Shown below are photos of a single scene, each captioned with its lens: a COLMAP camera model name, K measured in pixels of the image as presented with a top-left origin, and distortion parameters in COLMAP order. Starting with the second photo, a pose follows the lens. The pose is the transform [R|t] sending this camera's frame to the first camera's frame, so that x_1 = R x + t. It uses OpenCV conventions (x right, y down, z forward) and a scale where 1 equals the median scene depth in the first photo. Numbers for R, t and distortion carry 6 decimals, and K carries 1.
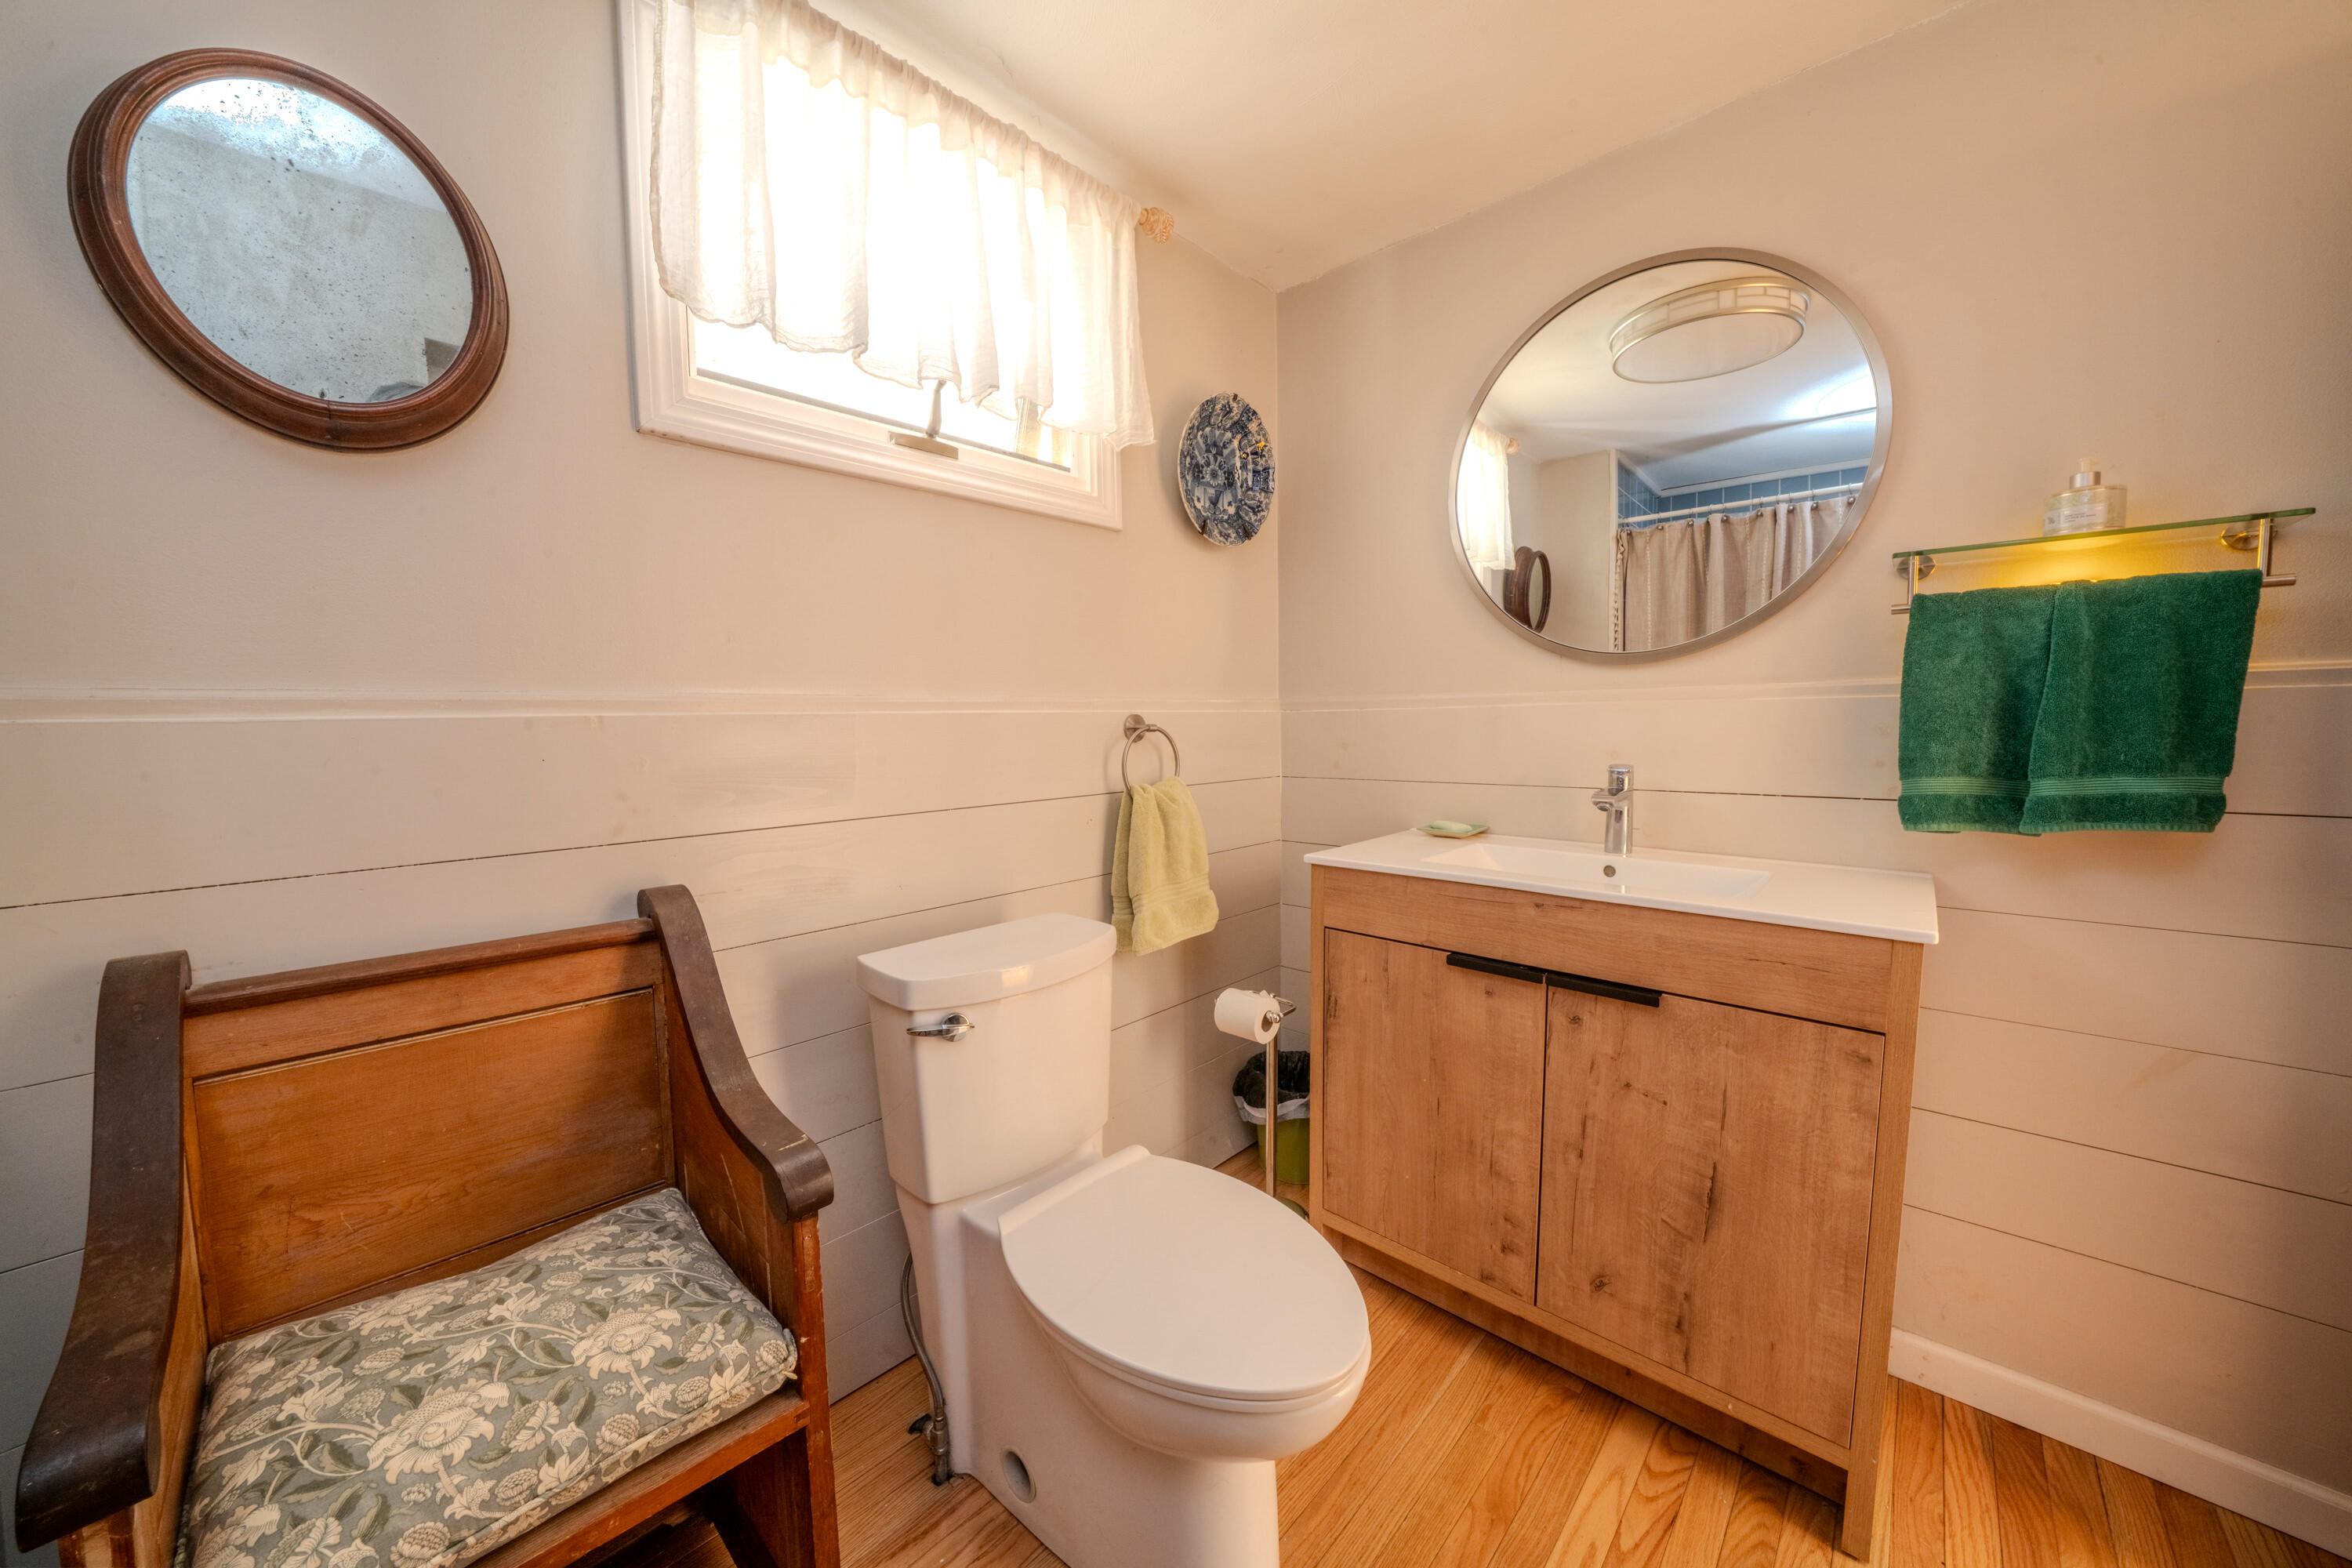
lens RADIAL K [[848.0, 0, 1126.5], [0, 848.0, 787.7], [0, 0, 1]] dist [-0.019719, 0.000217]
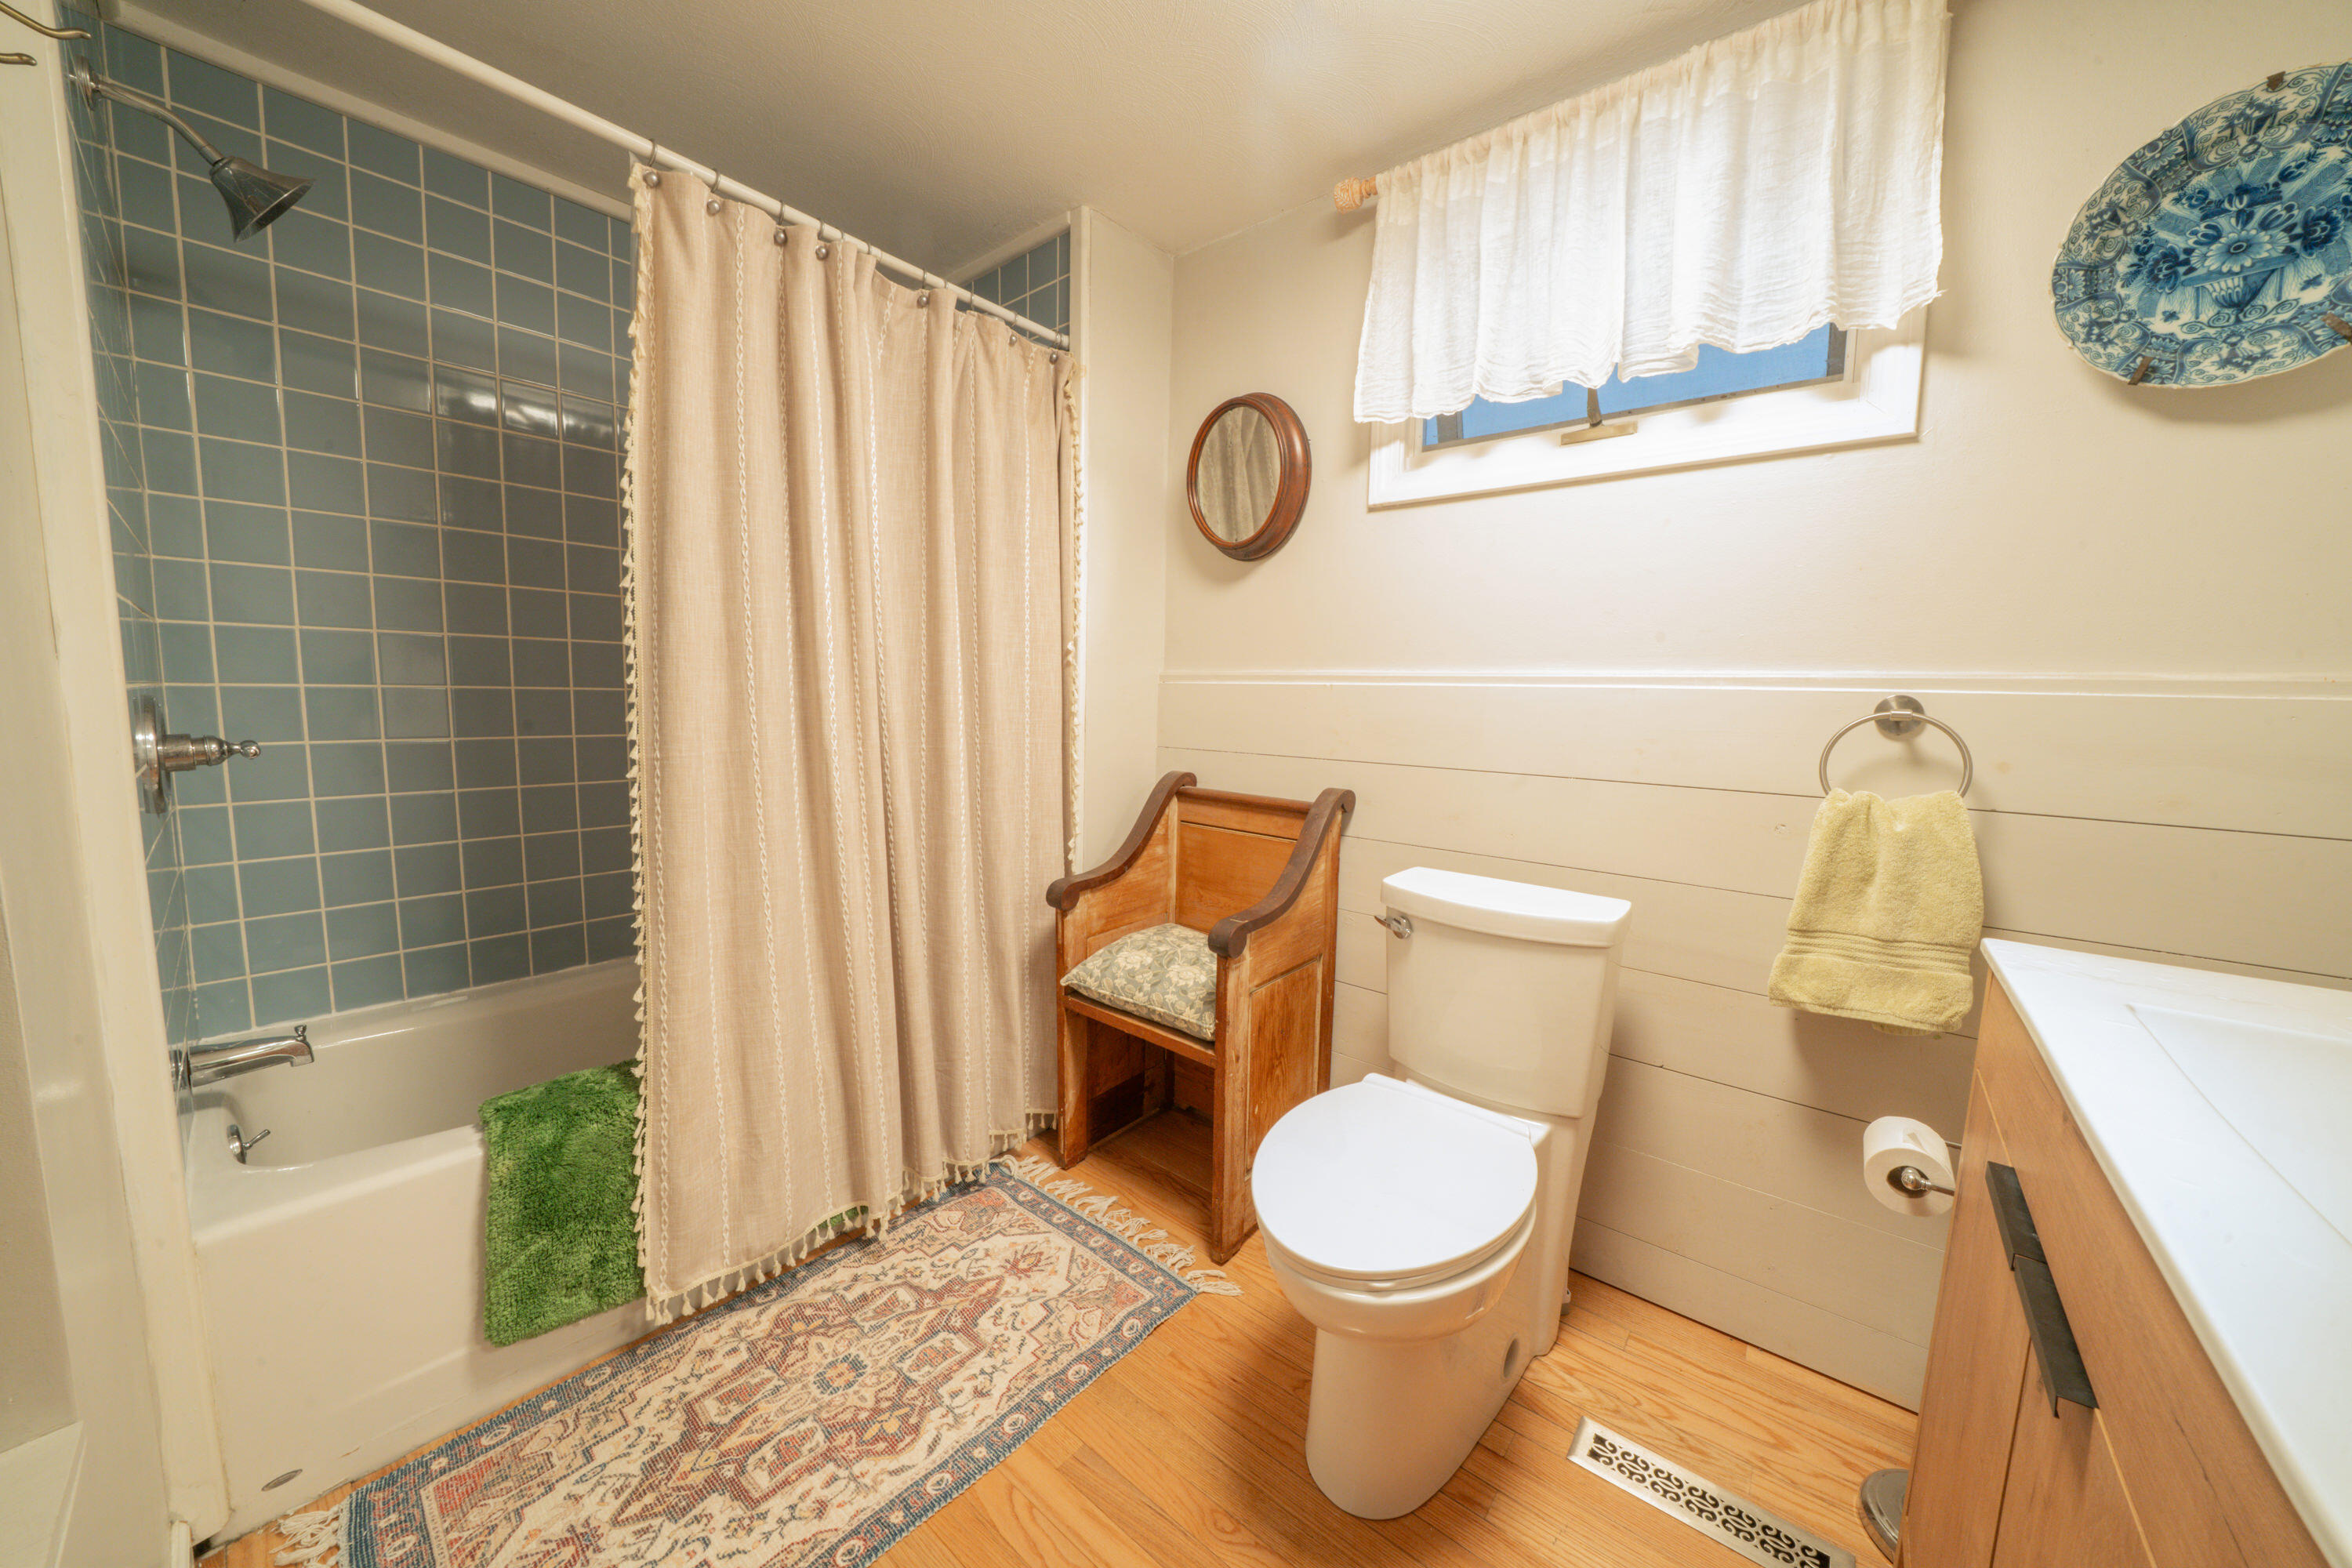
lens RADIAL K [[848.0, 0, 1126.5], [0, 848.0, 787.7], [0, 0, 1]] dist [-0.019719, 0.000217]
pose [[-0.009951, 0.126337, -0.991937, 1.397396], [-0.105981, 0.986266, 0.126678, -0.065516], [0.994318, 0.106387, 0.003575, 0.742395]]
